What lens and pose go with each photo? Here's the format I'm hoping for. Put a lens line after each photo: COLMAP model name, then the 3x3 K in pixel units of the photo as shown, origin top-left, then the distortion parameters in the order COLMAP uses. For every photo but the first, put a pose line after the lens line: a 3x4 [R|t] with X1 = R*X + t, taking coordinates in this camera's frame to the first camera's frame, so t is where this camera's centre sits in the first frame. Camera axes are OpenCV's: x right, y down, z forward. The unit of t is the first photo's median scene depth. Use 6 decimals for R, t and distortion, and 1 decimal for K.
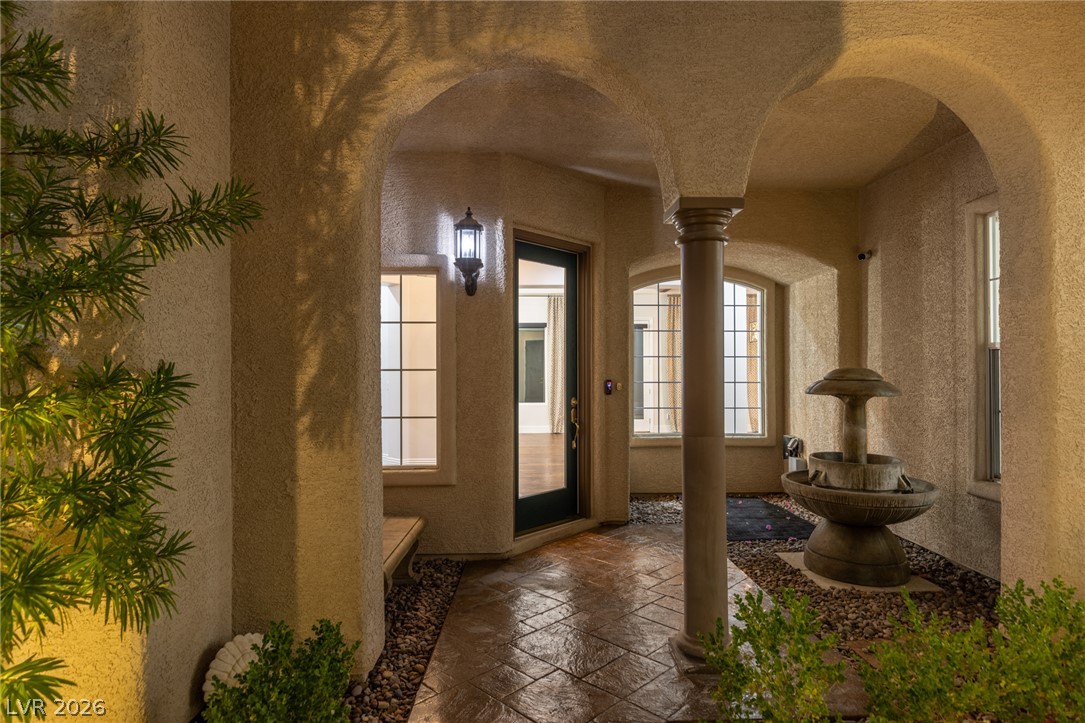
lens RADIAL K [[625.7, 0, 542.5], [0, 625.7, 361.5], [0, 0, 1]] dist [0.000291, 0.000021]
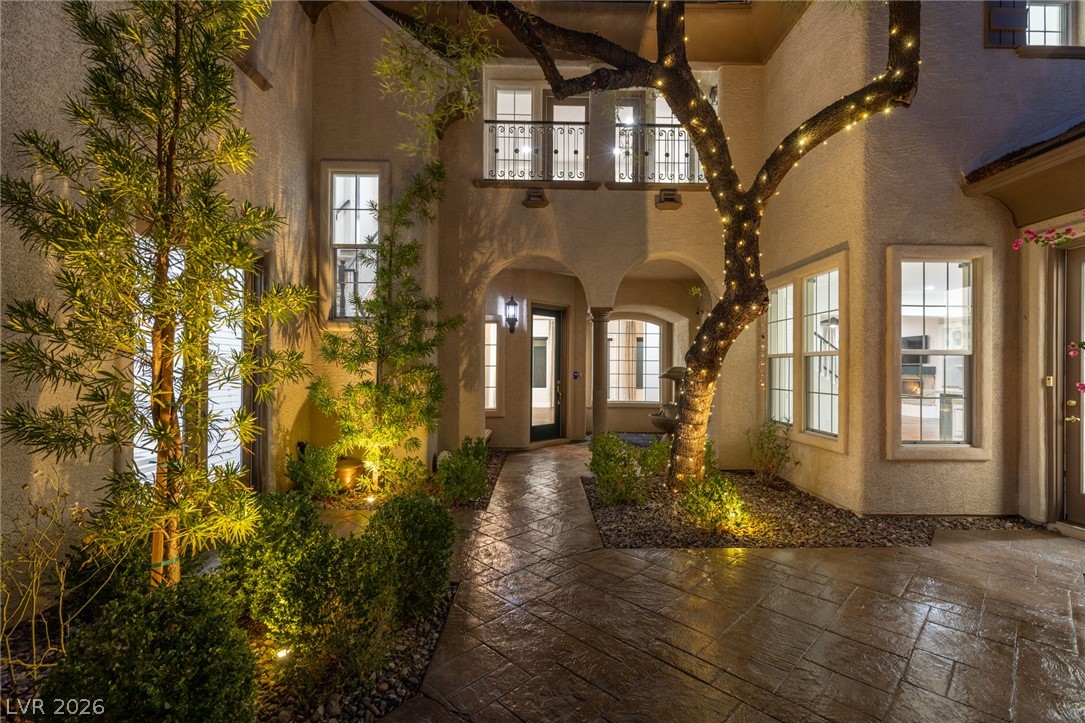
lens RADIAL K [[485.4, 0, 548.1], [0, 485.4, 363.1], [0, 0, 1]] dist [0.007754, -0.000019]
pose [[0.999948, 0.008730, 0.005304, 0.008549], [-0.008751, 0.999954, 0.003953, -0.006605], [-0.005269, -0.003999, 0.999978, -0.825522]]
